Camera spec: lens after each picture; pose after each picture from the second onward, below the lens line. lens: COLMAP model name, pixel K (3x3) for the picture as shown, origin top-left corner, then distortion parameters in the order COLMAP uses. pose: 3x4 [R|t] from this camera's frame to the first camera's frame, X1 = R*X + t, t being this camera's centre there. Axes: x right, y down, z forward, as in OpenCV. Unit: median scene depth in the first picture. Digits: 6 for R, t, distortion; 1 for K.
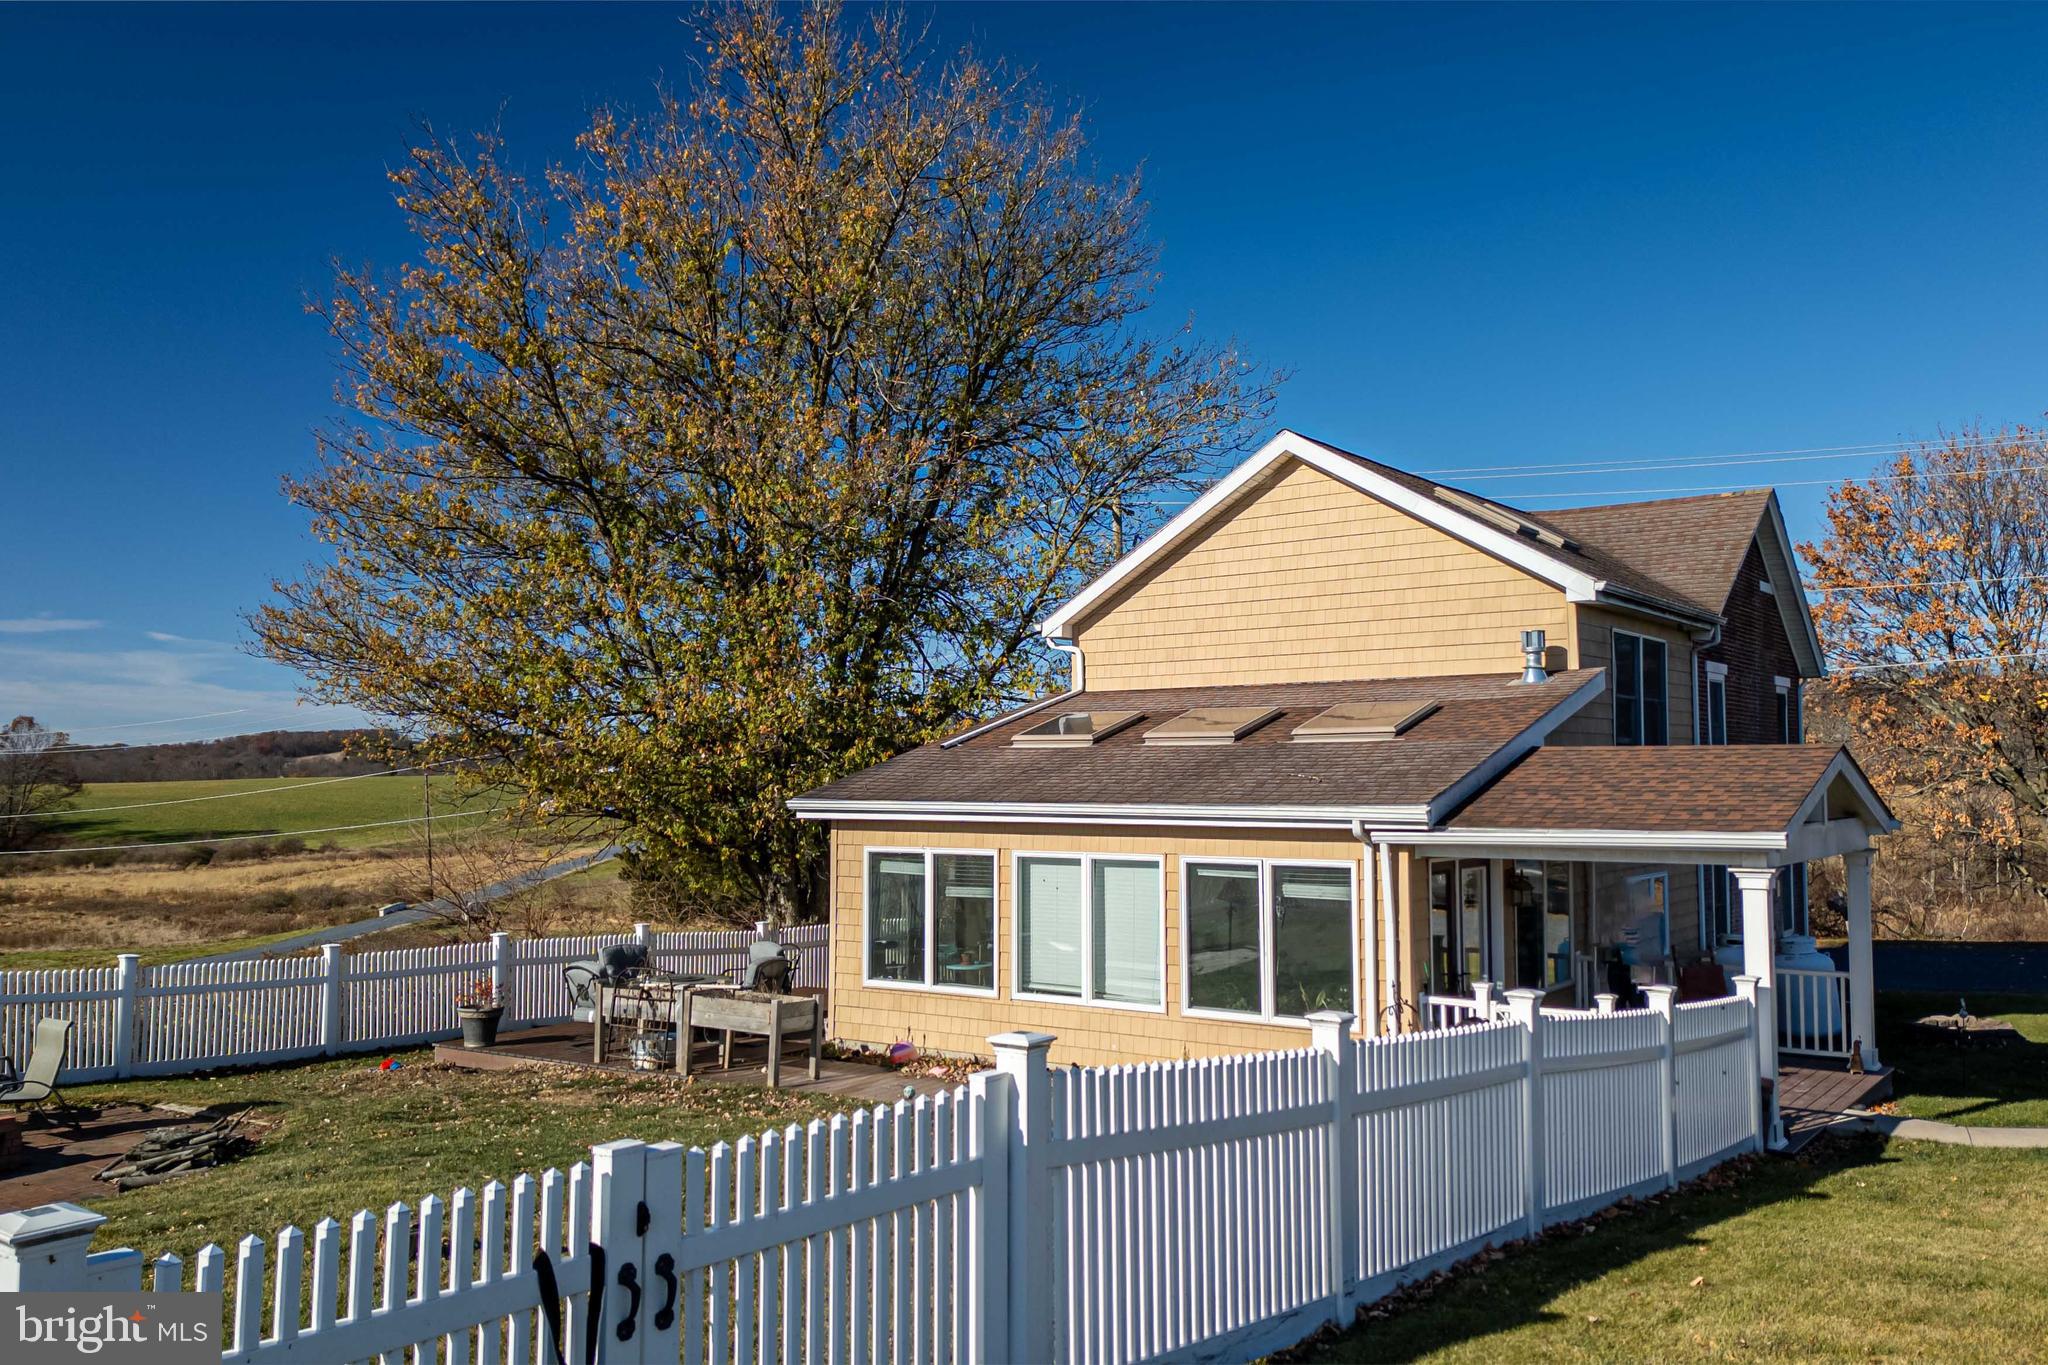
lens RADIAL K [[1691.3, 0, 1022.1], [0, 1691.3, 689.4], [0, 0, 1]] dist [0.079229, -0.084778]
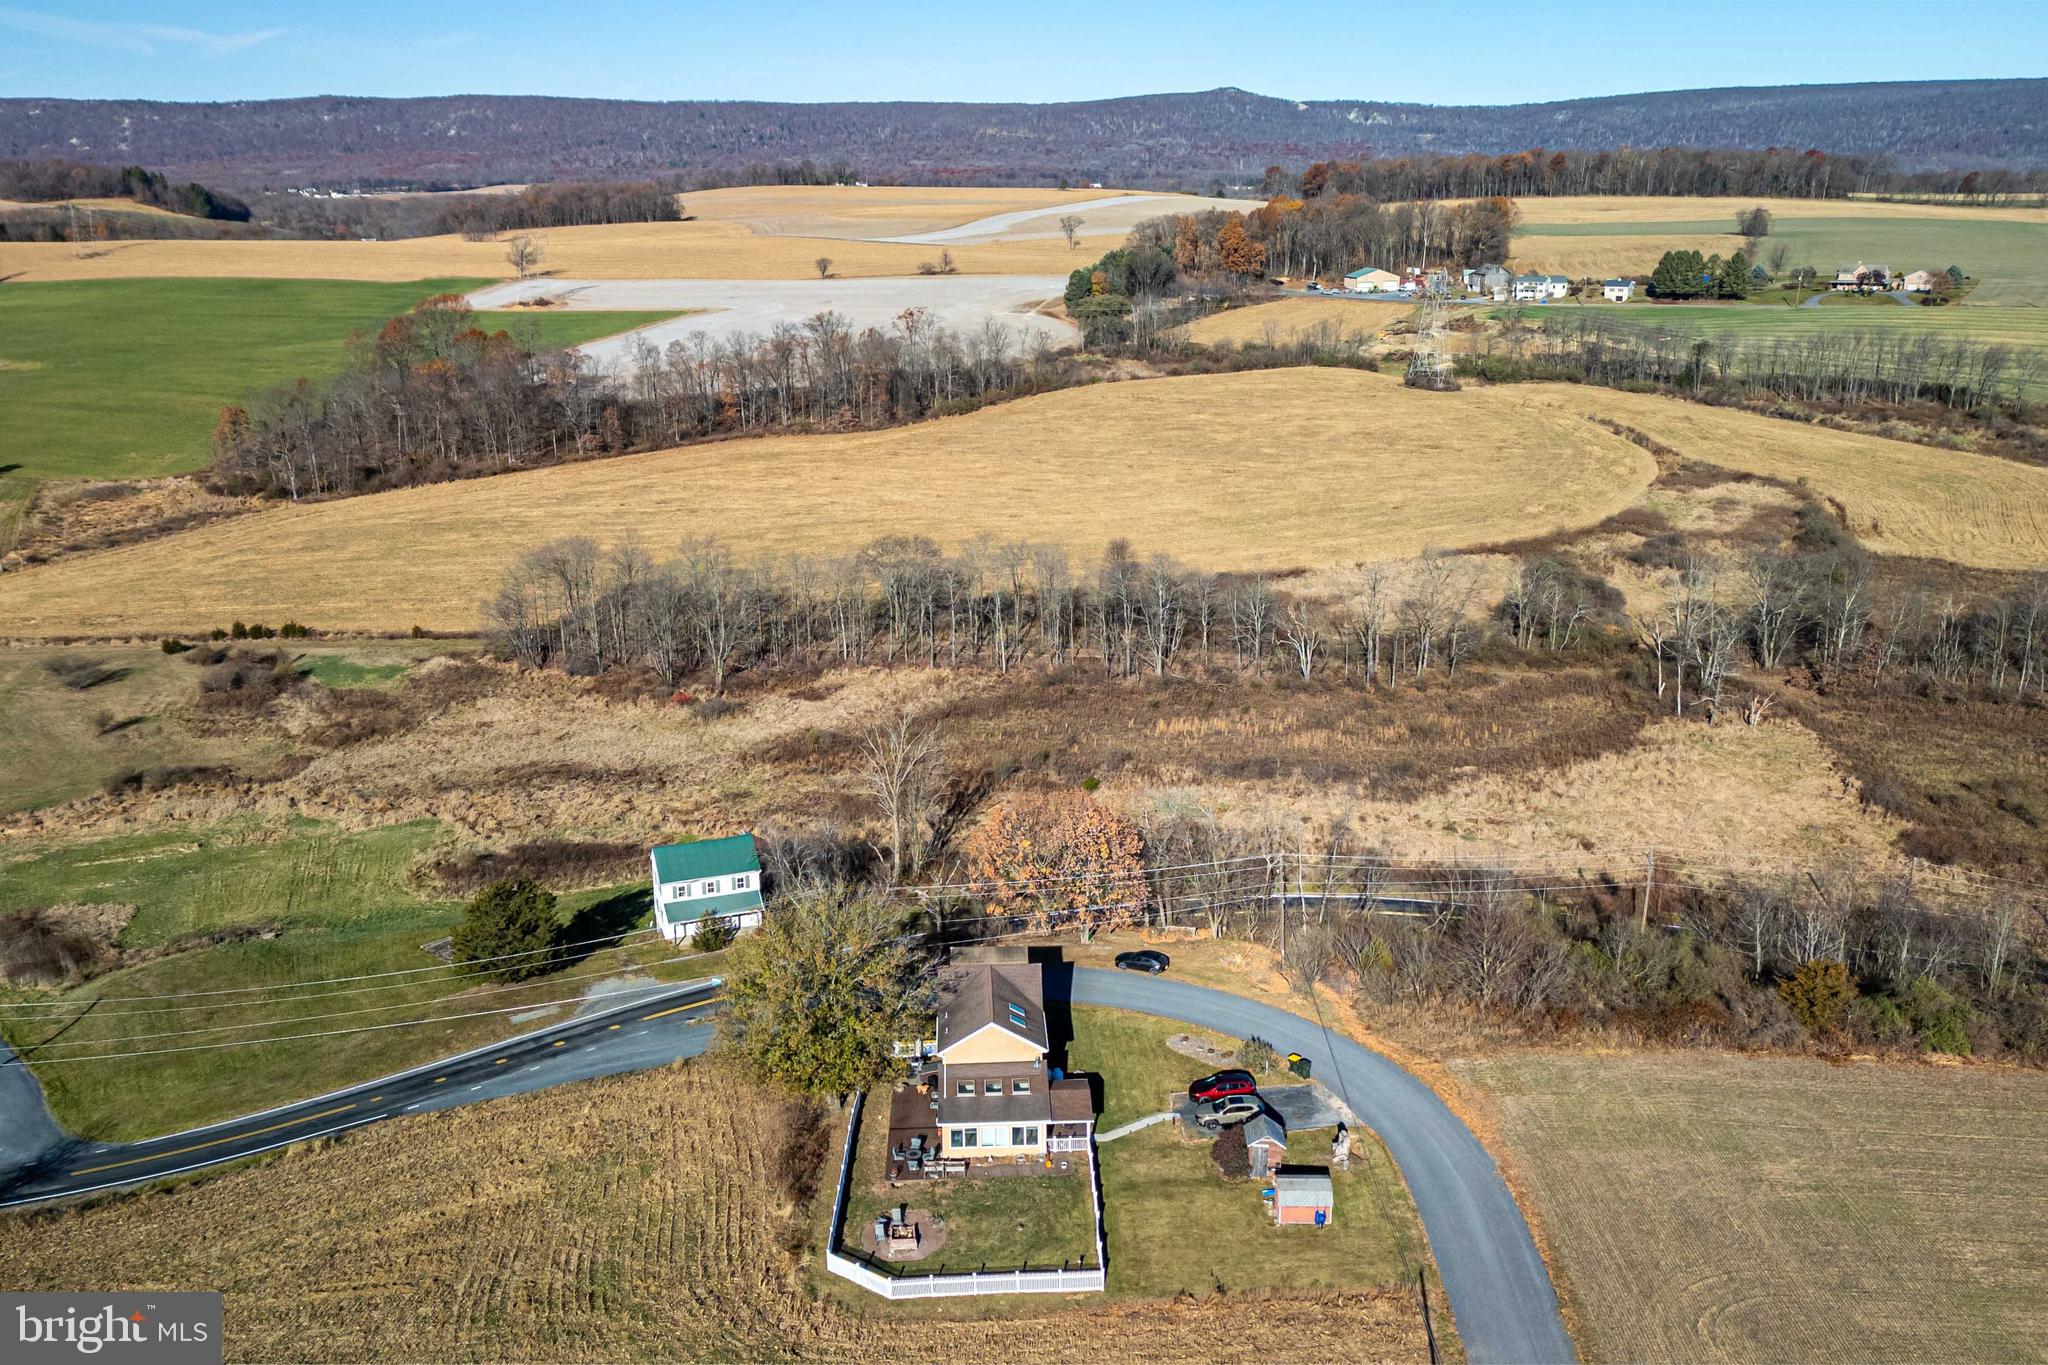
lens RADIAL K [[1691.3, 0, 1011.6], [0, 1691.3, 679.6], [0, 0, 1]] dist [0.079229, -0.084778]
pose [[0.793864, -0.176754, 0.581840, -3.375509], [-0.024001, 0.946971, 0.320422, -3.589195], [-0.607622, -0.268336, 0.747524, -3.427515]]
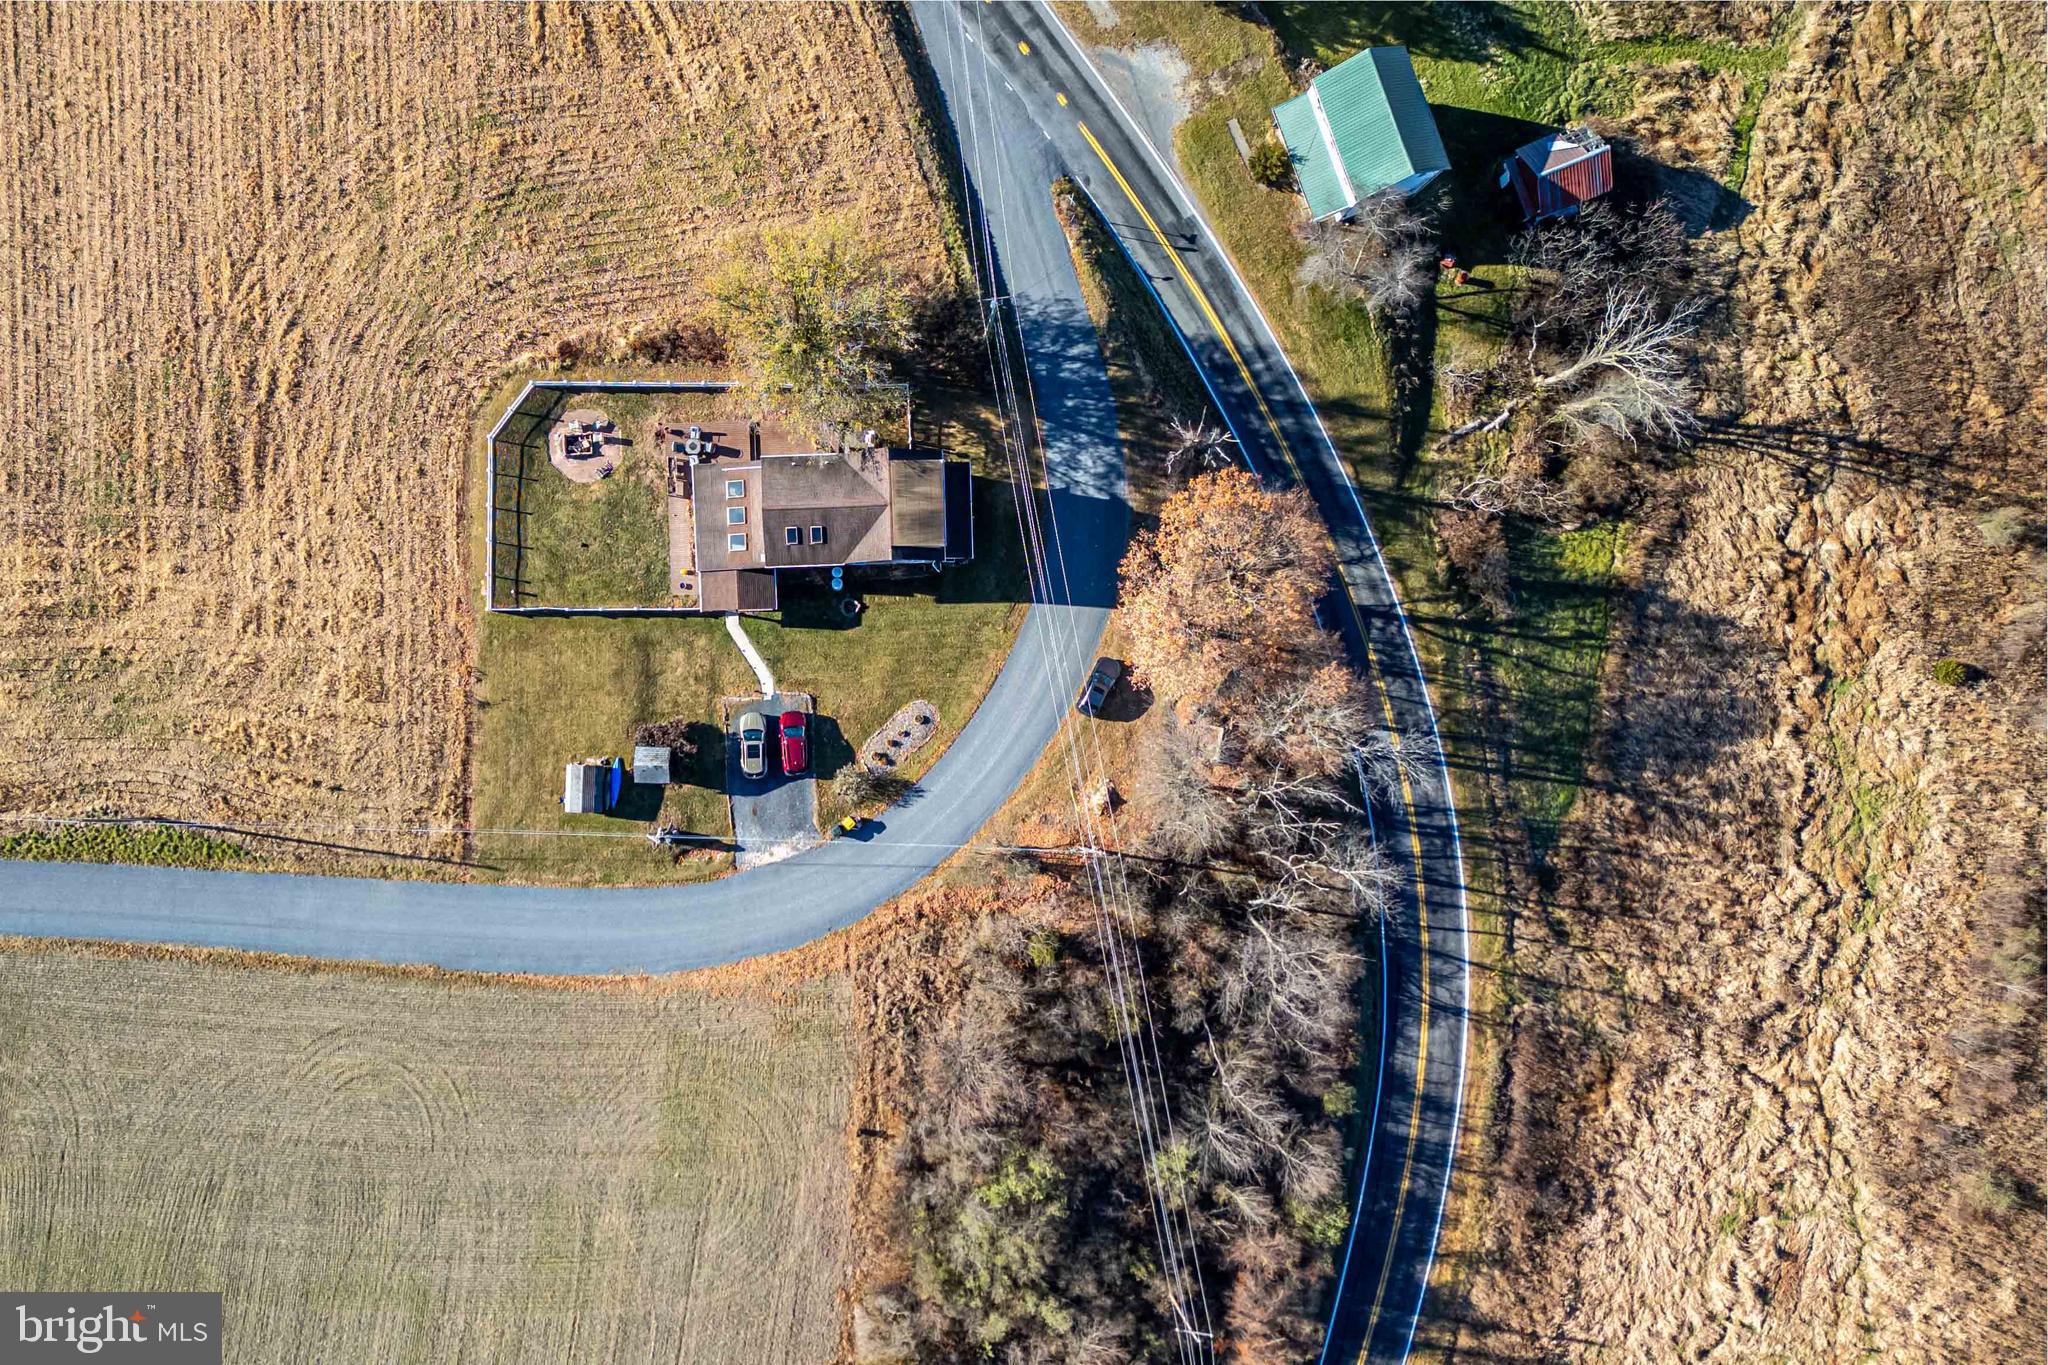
lens RADIAL K [[1691.3, 0, 1011.3], [0, 1691.3, 676.9], [0, 0, 1]] dist [0.079229, -0.084778]
pose [[0.608336, 0.793667, 0.004352, 1.284536], [0.031352, -0.029509, 0.999073, -6.774258], [0.793060, -0.607636, -0.042834, 1.907564]]
